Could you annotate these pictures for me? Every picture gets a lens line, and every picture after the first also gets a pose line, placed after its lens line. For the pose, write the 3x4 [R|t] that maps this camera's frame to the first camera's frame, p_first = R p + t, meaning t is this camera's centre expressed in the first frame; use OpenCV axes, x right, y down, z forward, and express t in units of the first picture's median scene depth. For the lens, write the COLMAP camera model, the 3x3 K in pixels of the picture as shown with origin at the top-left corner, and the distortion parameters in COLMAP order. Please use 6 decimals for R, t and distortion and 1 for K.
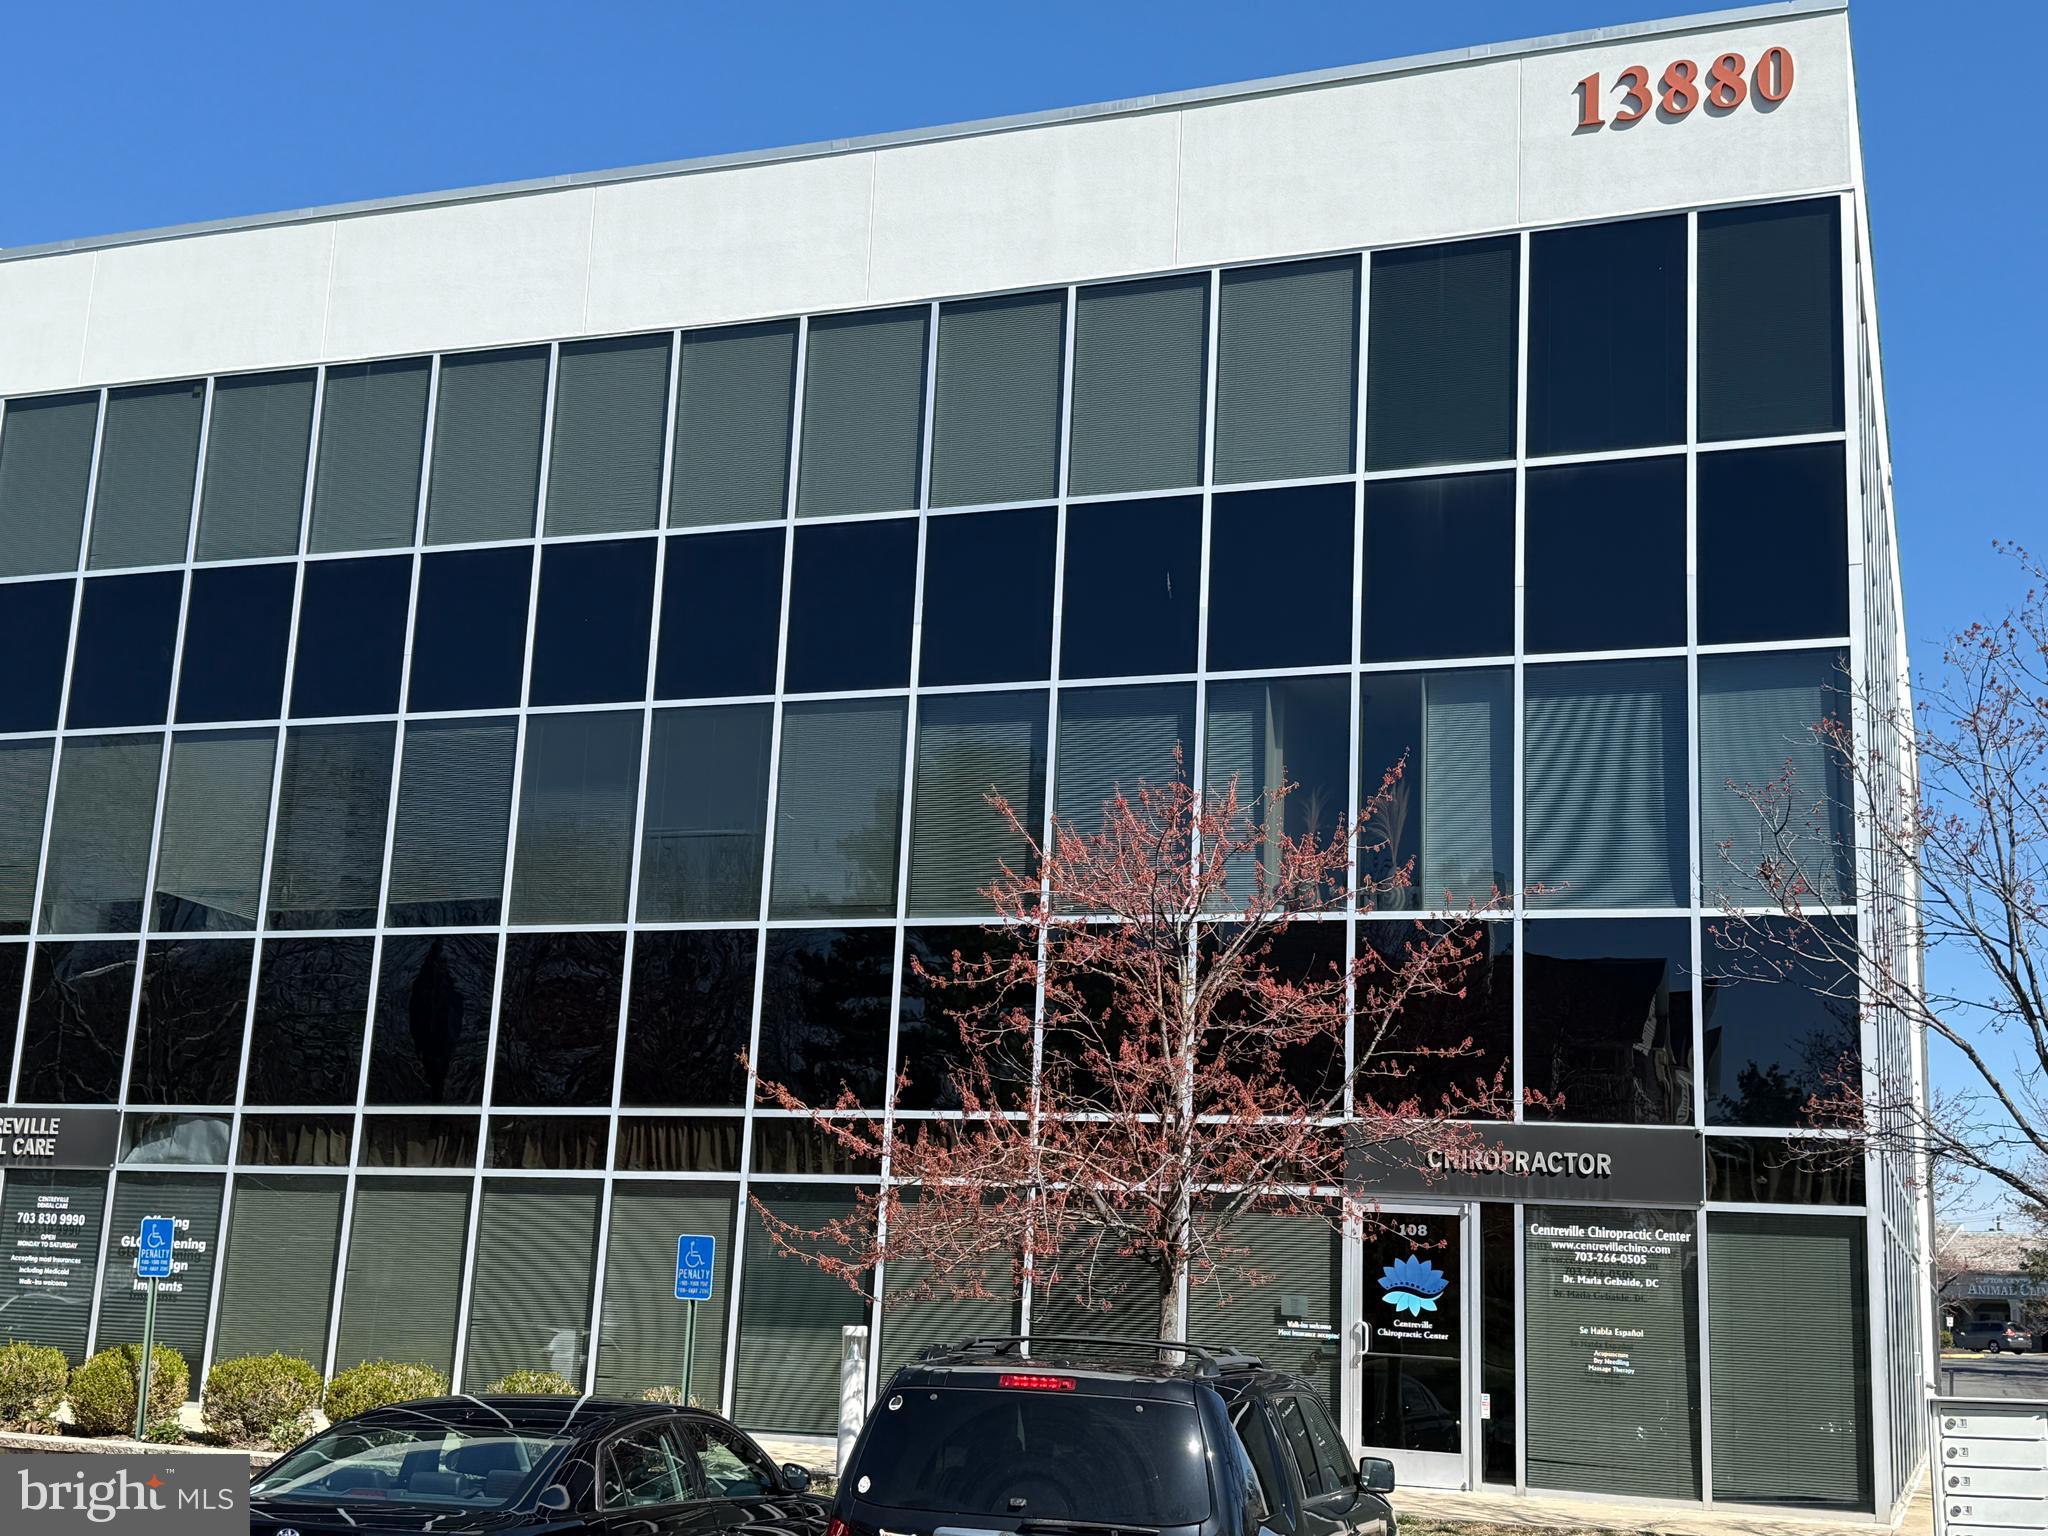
lens RADIAL K [[2412.7, 0, 1024.0], [0, 2412.7, 768.0], [0, 0, 1]] dist [0.220185, -0.553314]
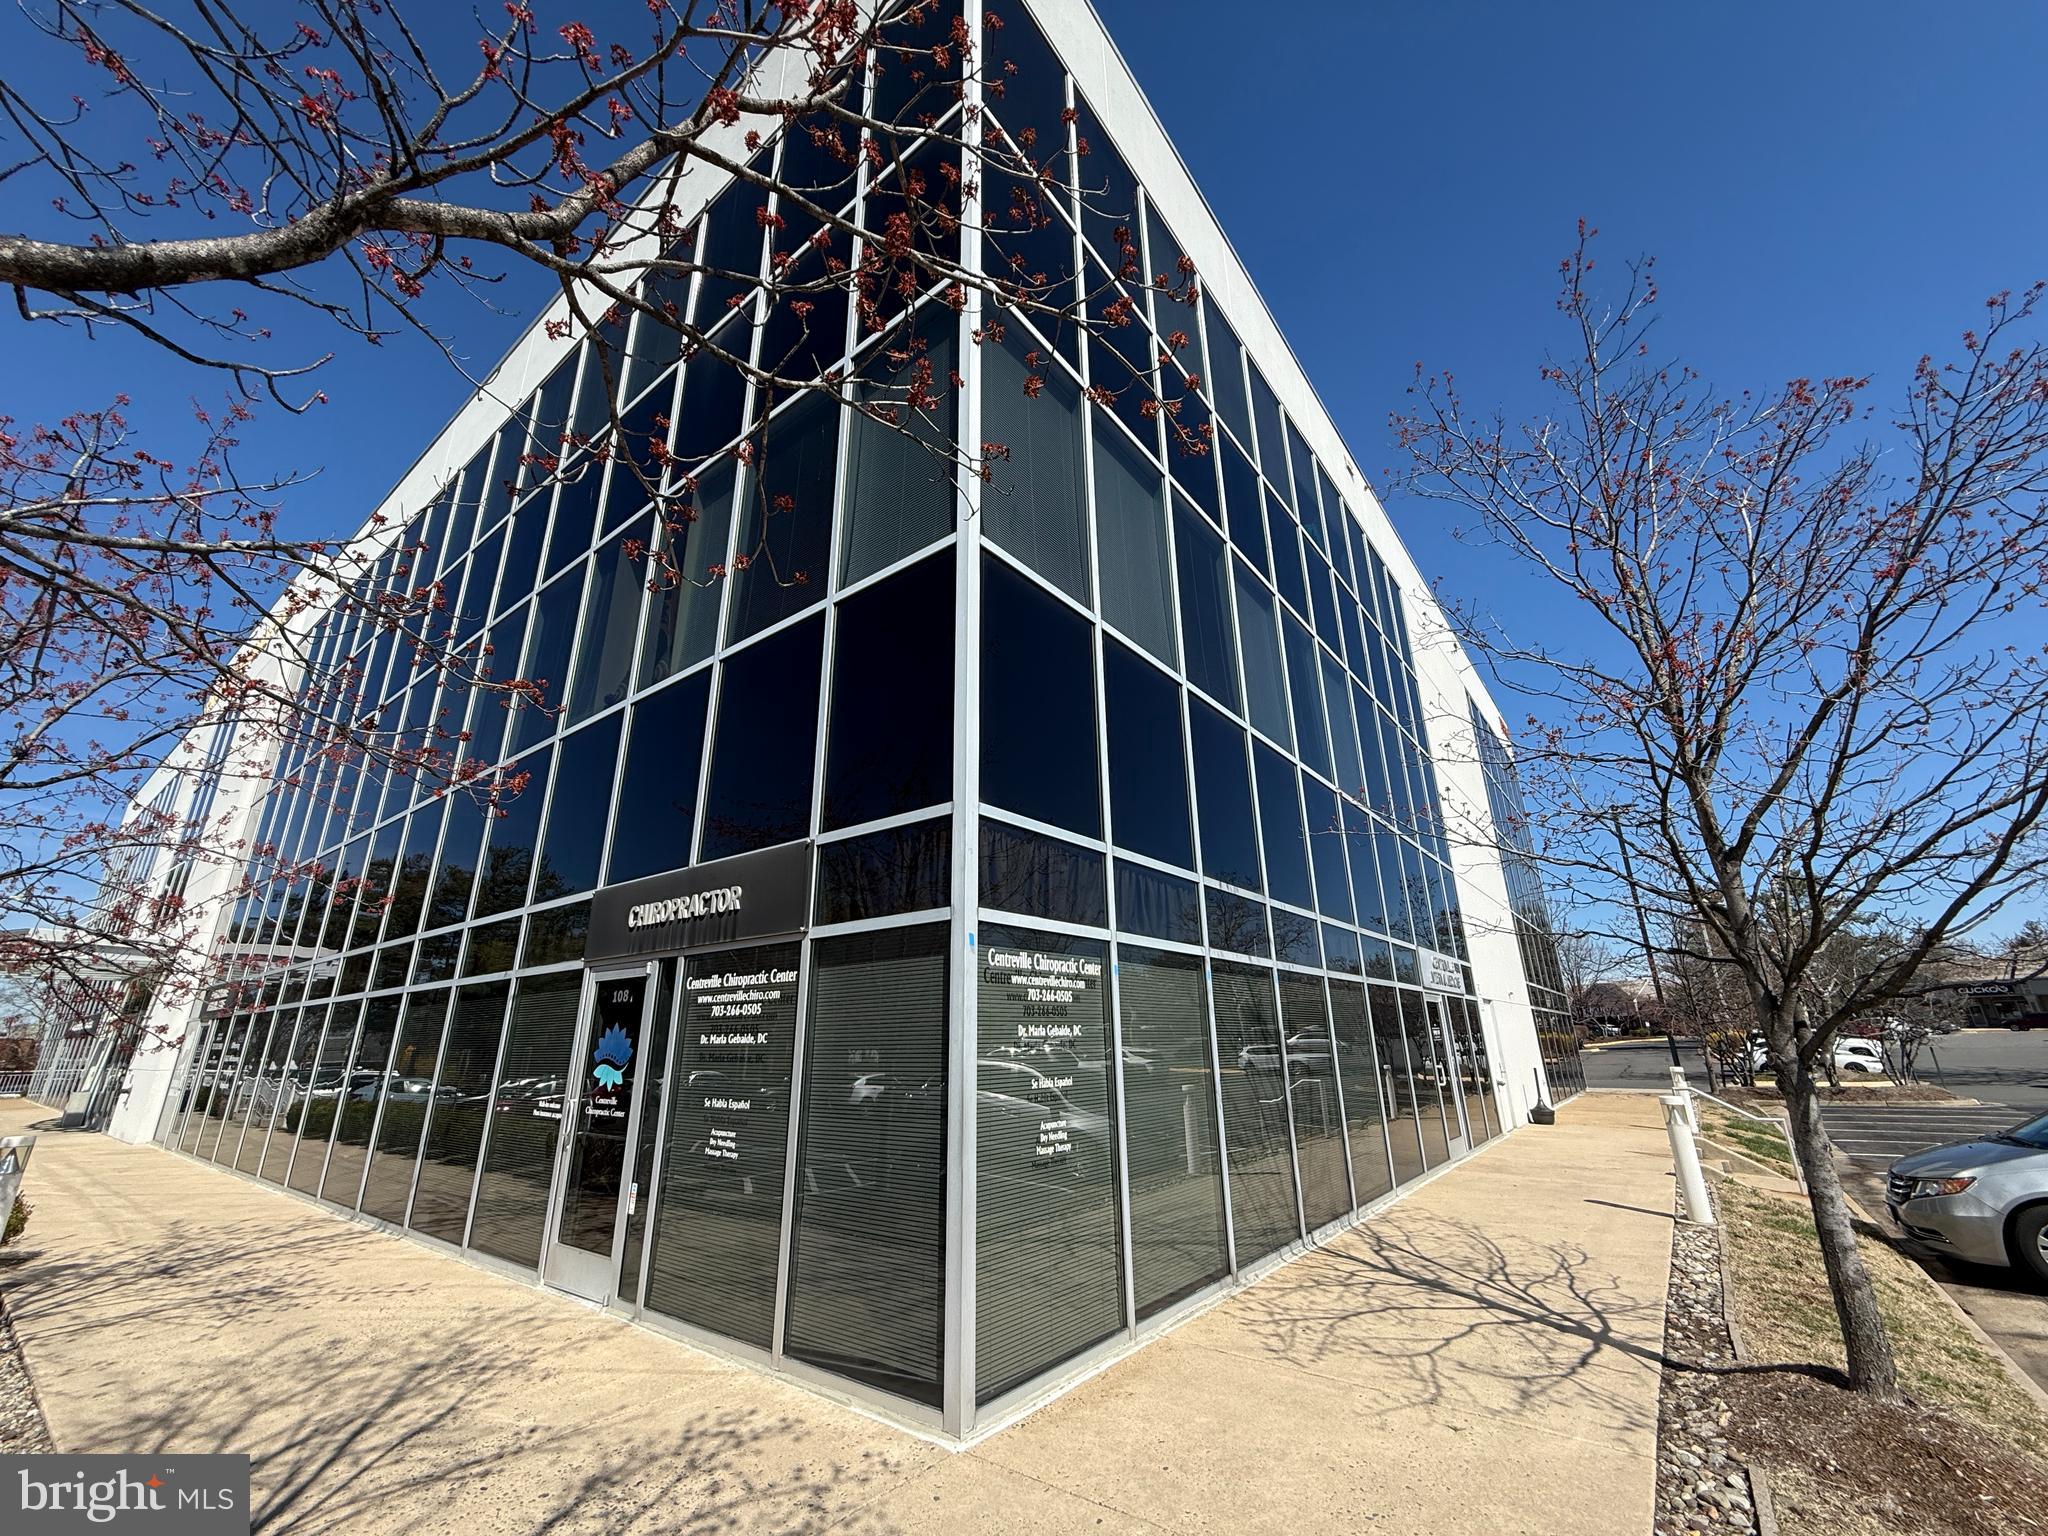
lens RADIAL K [[810.9, 0, 1024.0], [0, 810.9, 768.0], [0, 0, 1]] dist [0.001395, -0.000306]
pose [[0.955613, -0.145094, -0.256421, 0.403638], [0.114169, 0.984693, -0.131705, 0.162970], [0.271605, 0.096583, 0.957550, 0.740512]]
